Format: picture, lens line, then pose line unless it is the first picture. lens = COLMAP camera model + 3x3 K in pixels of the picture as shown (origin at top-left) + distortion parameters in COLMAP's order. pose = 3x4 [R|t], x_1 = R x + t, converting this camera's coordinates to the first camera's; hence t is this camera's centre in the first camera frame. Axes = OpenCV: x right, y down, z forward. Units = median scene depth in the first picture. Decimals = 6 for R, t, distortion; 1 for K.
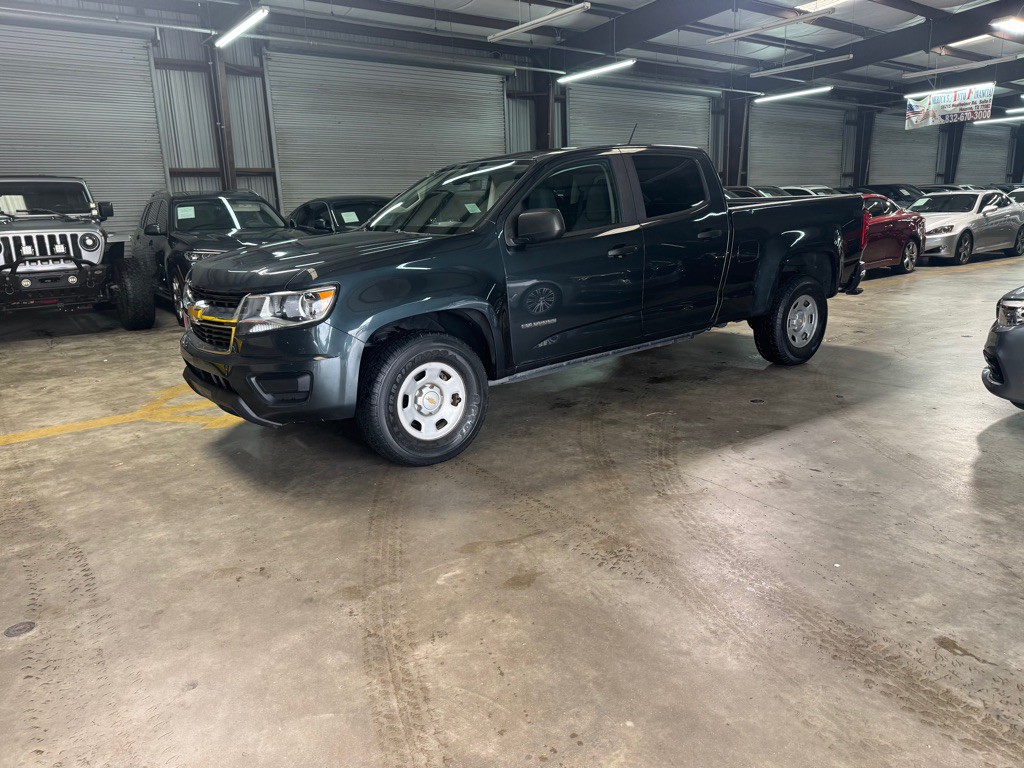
lens RADIAL K [[718.6, 0, 512.7], [0, 718.6, 382.7], [0, 0, 1]] dist [0.033618, -0.043937]
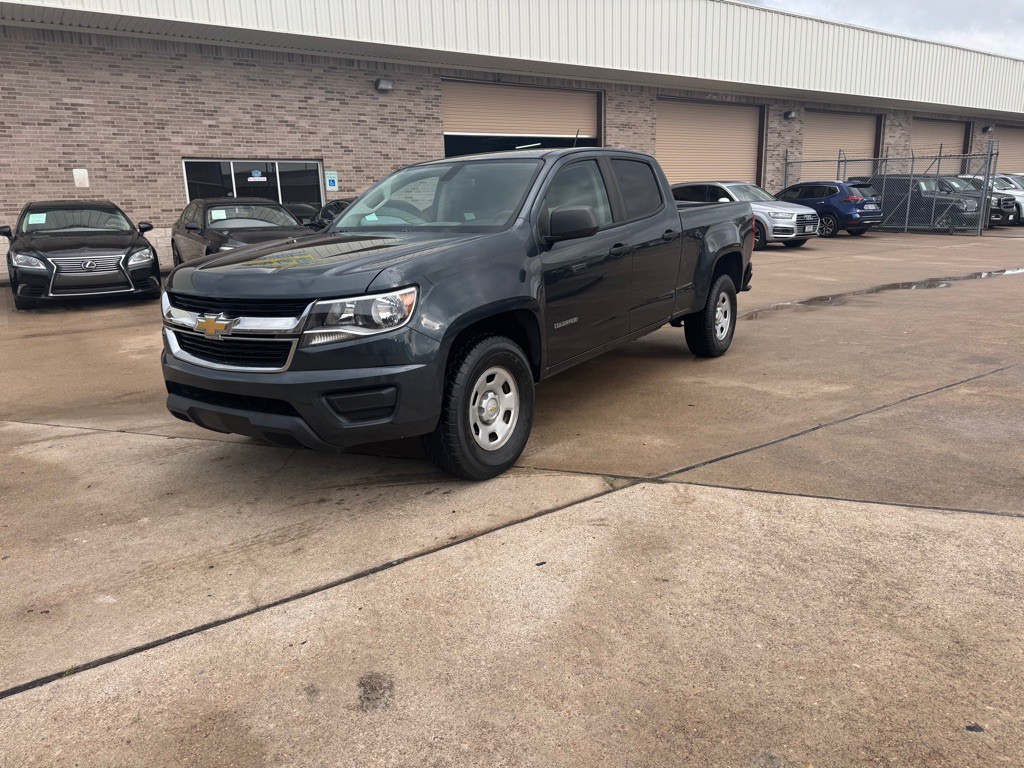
lens RADIAL K [[718.6, 0, 520.3], [0, 718.6, 386.7], [0, 0, 1]] dist [0.033618, -0.043937]
pose [[0.945983, -0.071703, 0.316189, -0.303630], [0.075837, 0.997120, -0.000772, 0.000838], [-0.315223, 0.024709, 0.948696, 0.074569]]
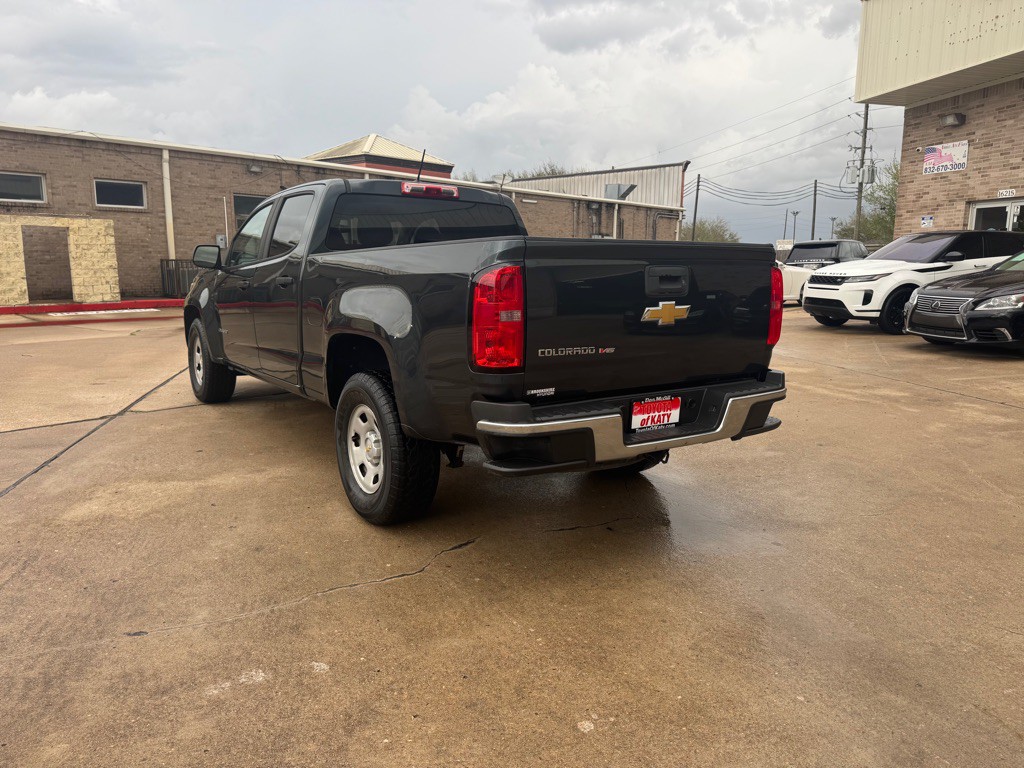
lens RADIAL K [[718.6, 0, 516.3], [0, 718.6, 388.5], [0, 0, 1]] dist [0.033618, -0.043937]
pose [[-0.048179, 0.203535, -0.977882, 1.188877], [-0.249015, 0.945659, 0.209096, -0.352656], [0.967301, 0.253581, 0.005122, 1.370302]]
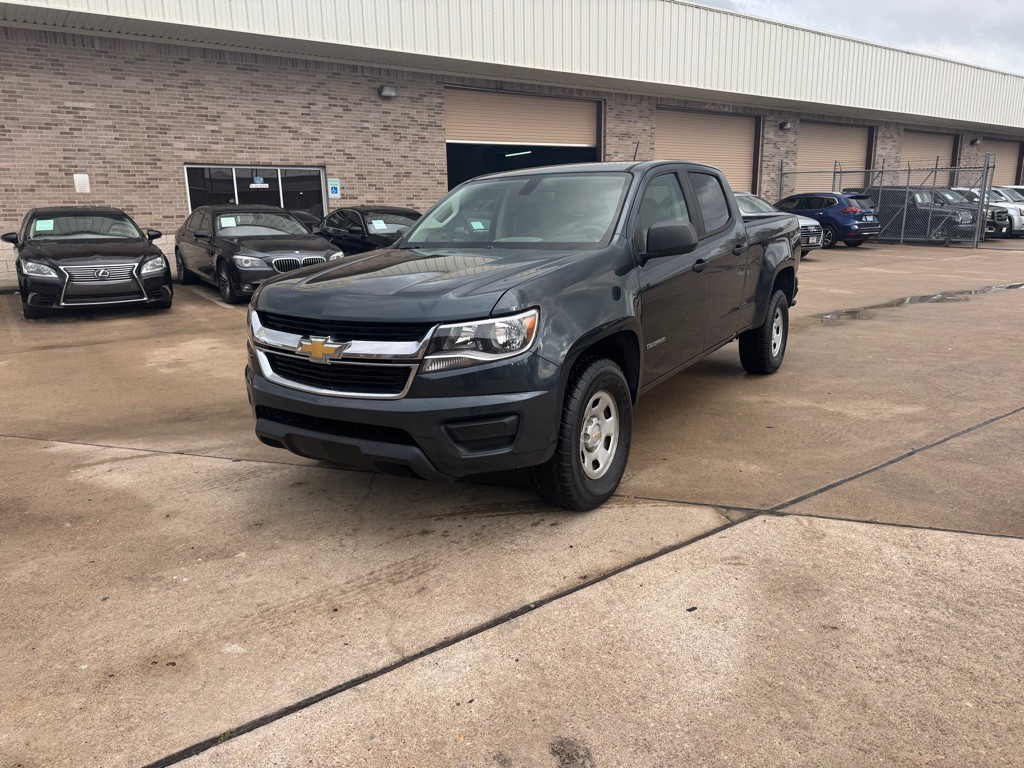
lens RADIAL K [[718.6, 0, 510.4], [0, 718.6, 389.8], [0, 0, 1]] dist [0.033618, -0.043937]
pose [[0.940563, -0.066219, 0.333102, -0.413937], [0.071890, 0.997401, -0.004713, -0.027422], [-0.331924, 0.028380, 0.942879, 0.150842]]
